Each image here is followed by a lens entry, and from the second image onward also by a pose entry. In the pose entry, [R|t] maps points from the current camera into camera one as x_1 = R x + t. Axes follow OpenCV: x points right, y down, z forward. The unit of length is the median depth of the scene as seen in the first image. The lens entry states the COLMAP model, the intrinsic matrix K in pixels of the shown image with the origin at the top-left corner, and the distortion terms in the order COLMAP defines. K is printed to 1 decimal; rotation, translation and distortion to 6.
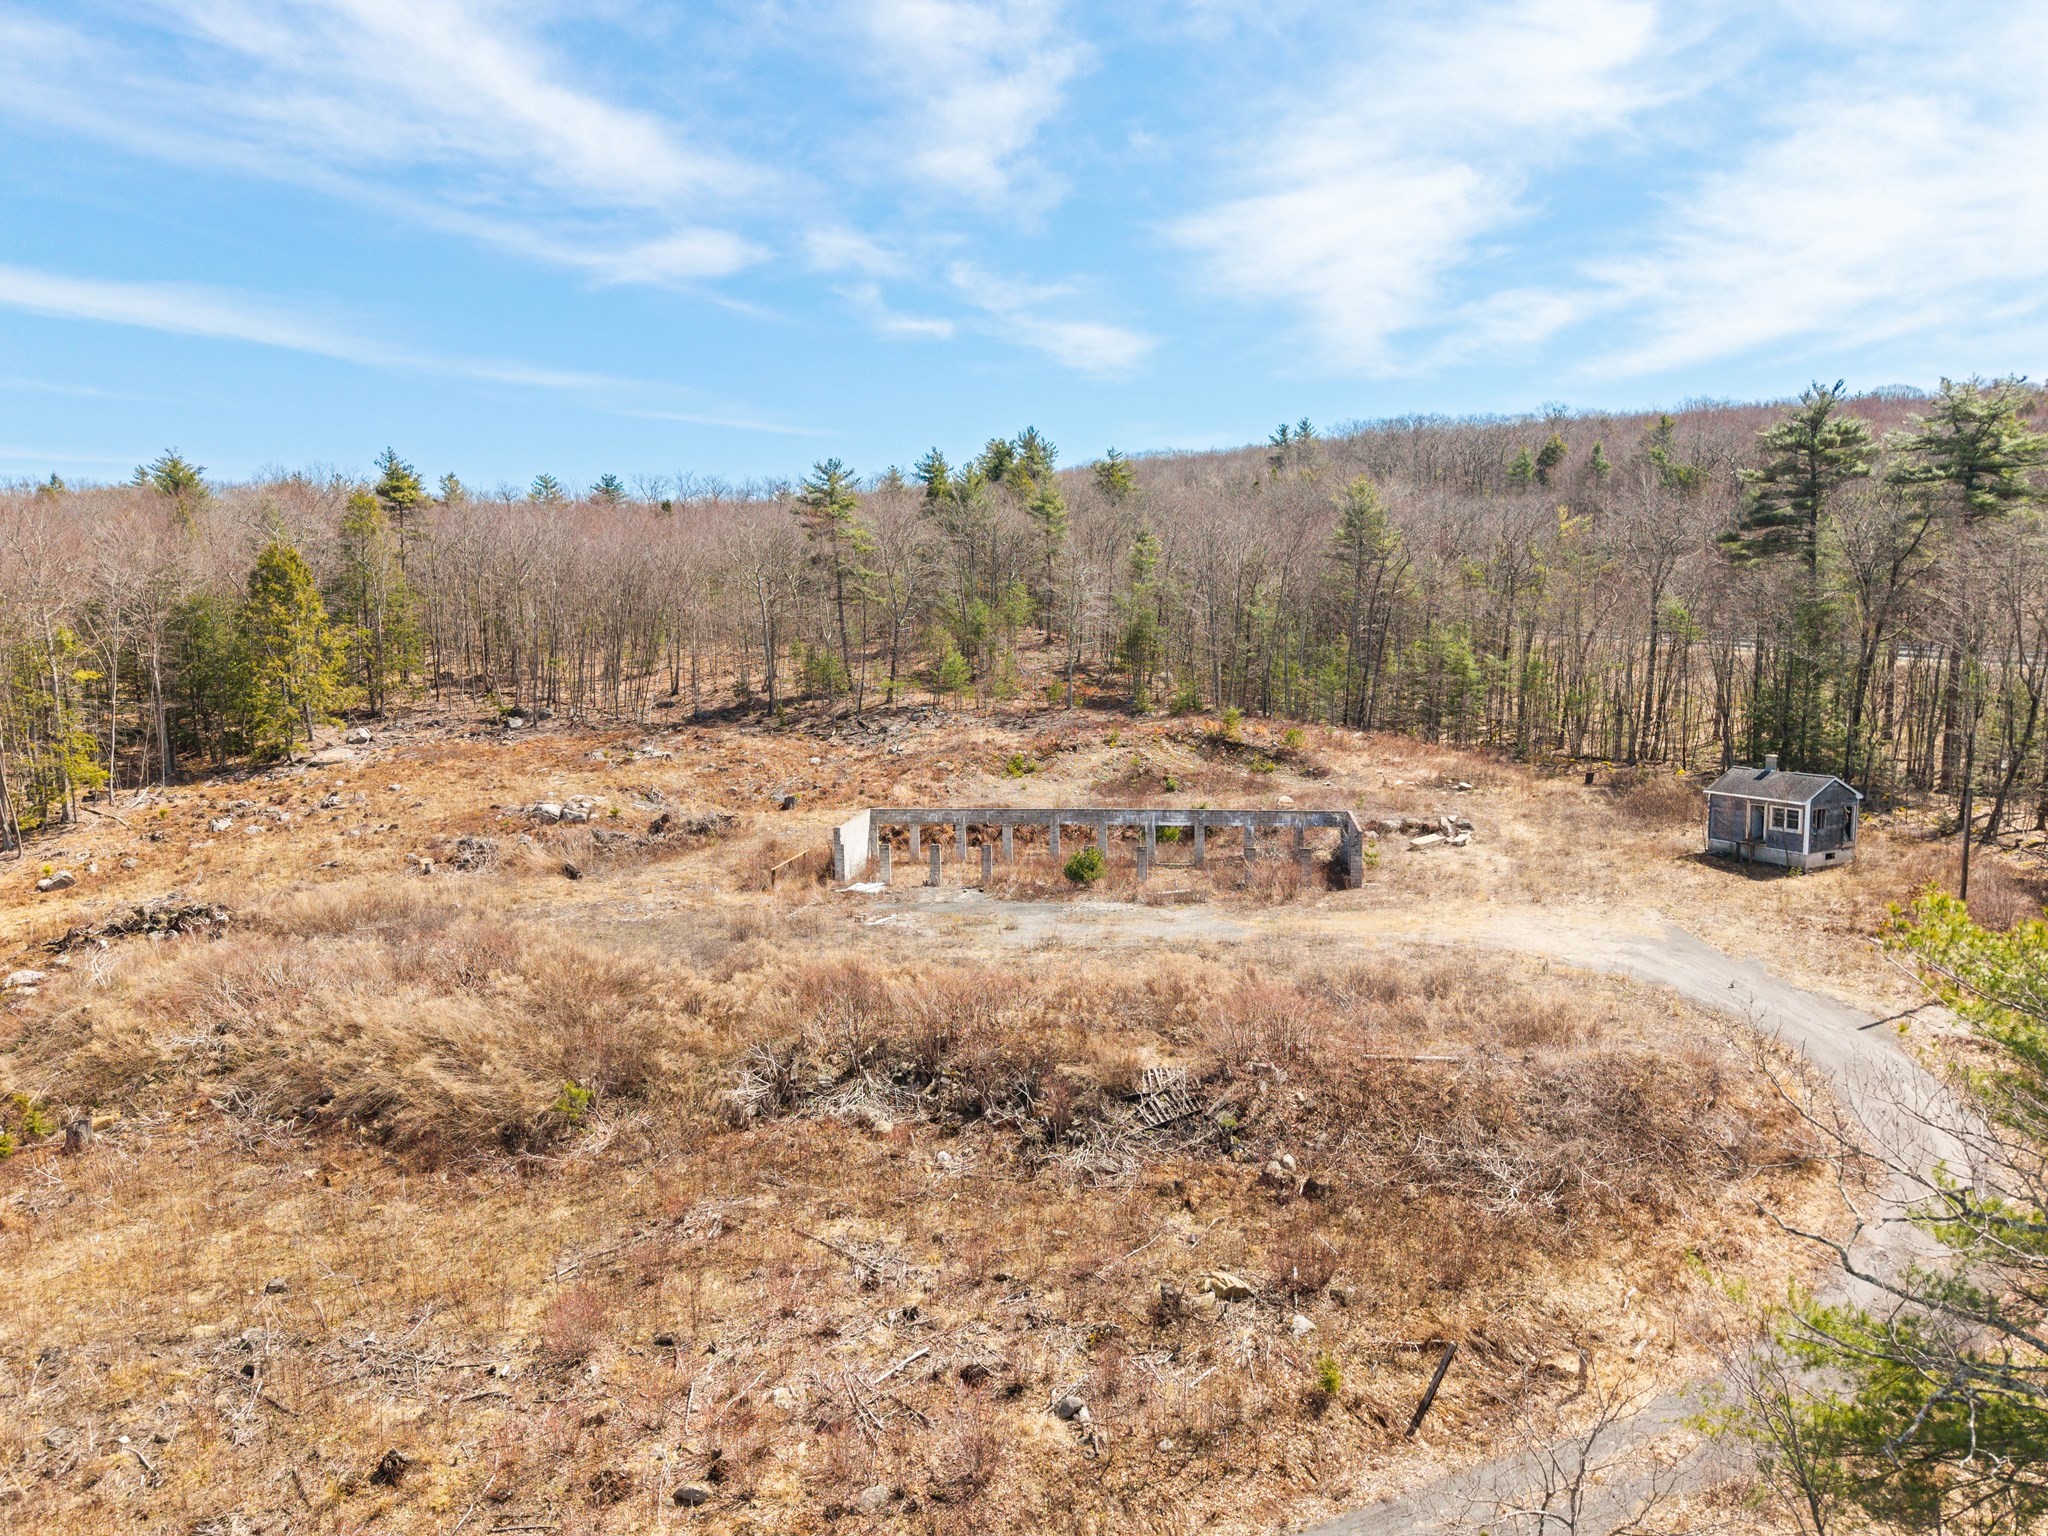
lens RADIAL K [[1439.1, 0, 1024.3], [0, 1439.1, 886.4], [0, 0, 1]] dist [0.000018, -0.000013]
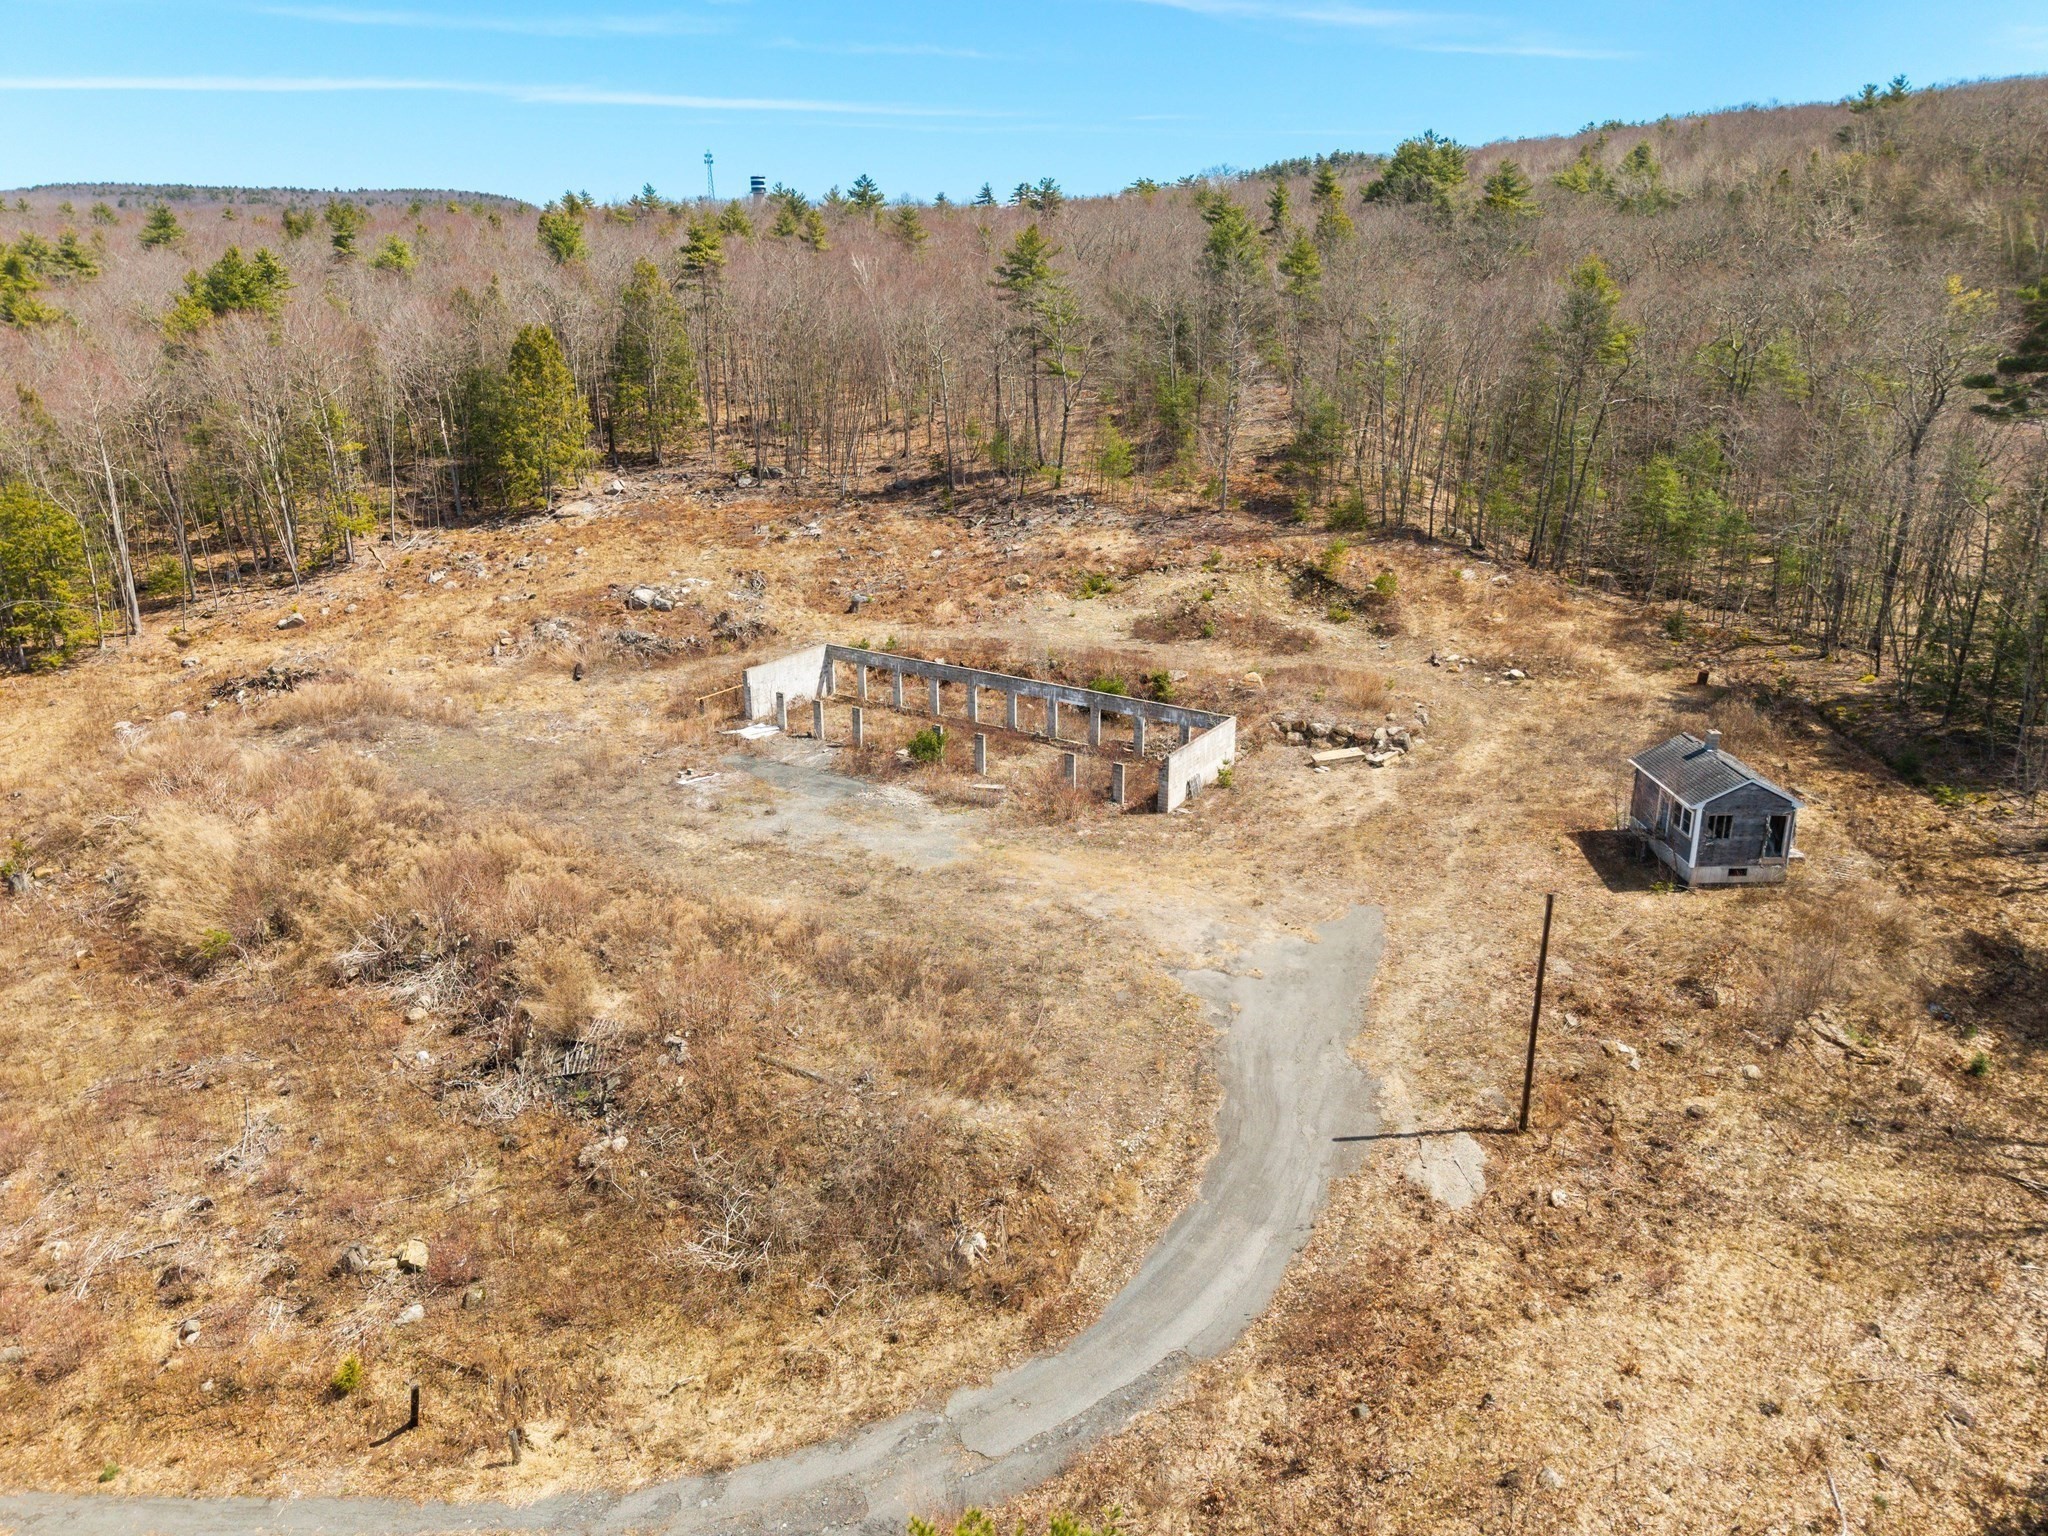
lens RADIAL K [[1430.8, 0, 1024.0], [0, 1430.8, 768.0], [0, 0, 1]] dist [0.003061, -0.000009]
pose [[0.901226, 0.157576, -0.403685, 0.508706], [-0.090360, 0.979402, 0.180574, -0.184123], [0.423824, -0.126261, 0.896901, 0.119637]]
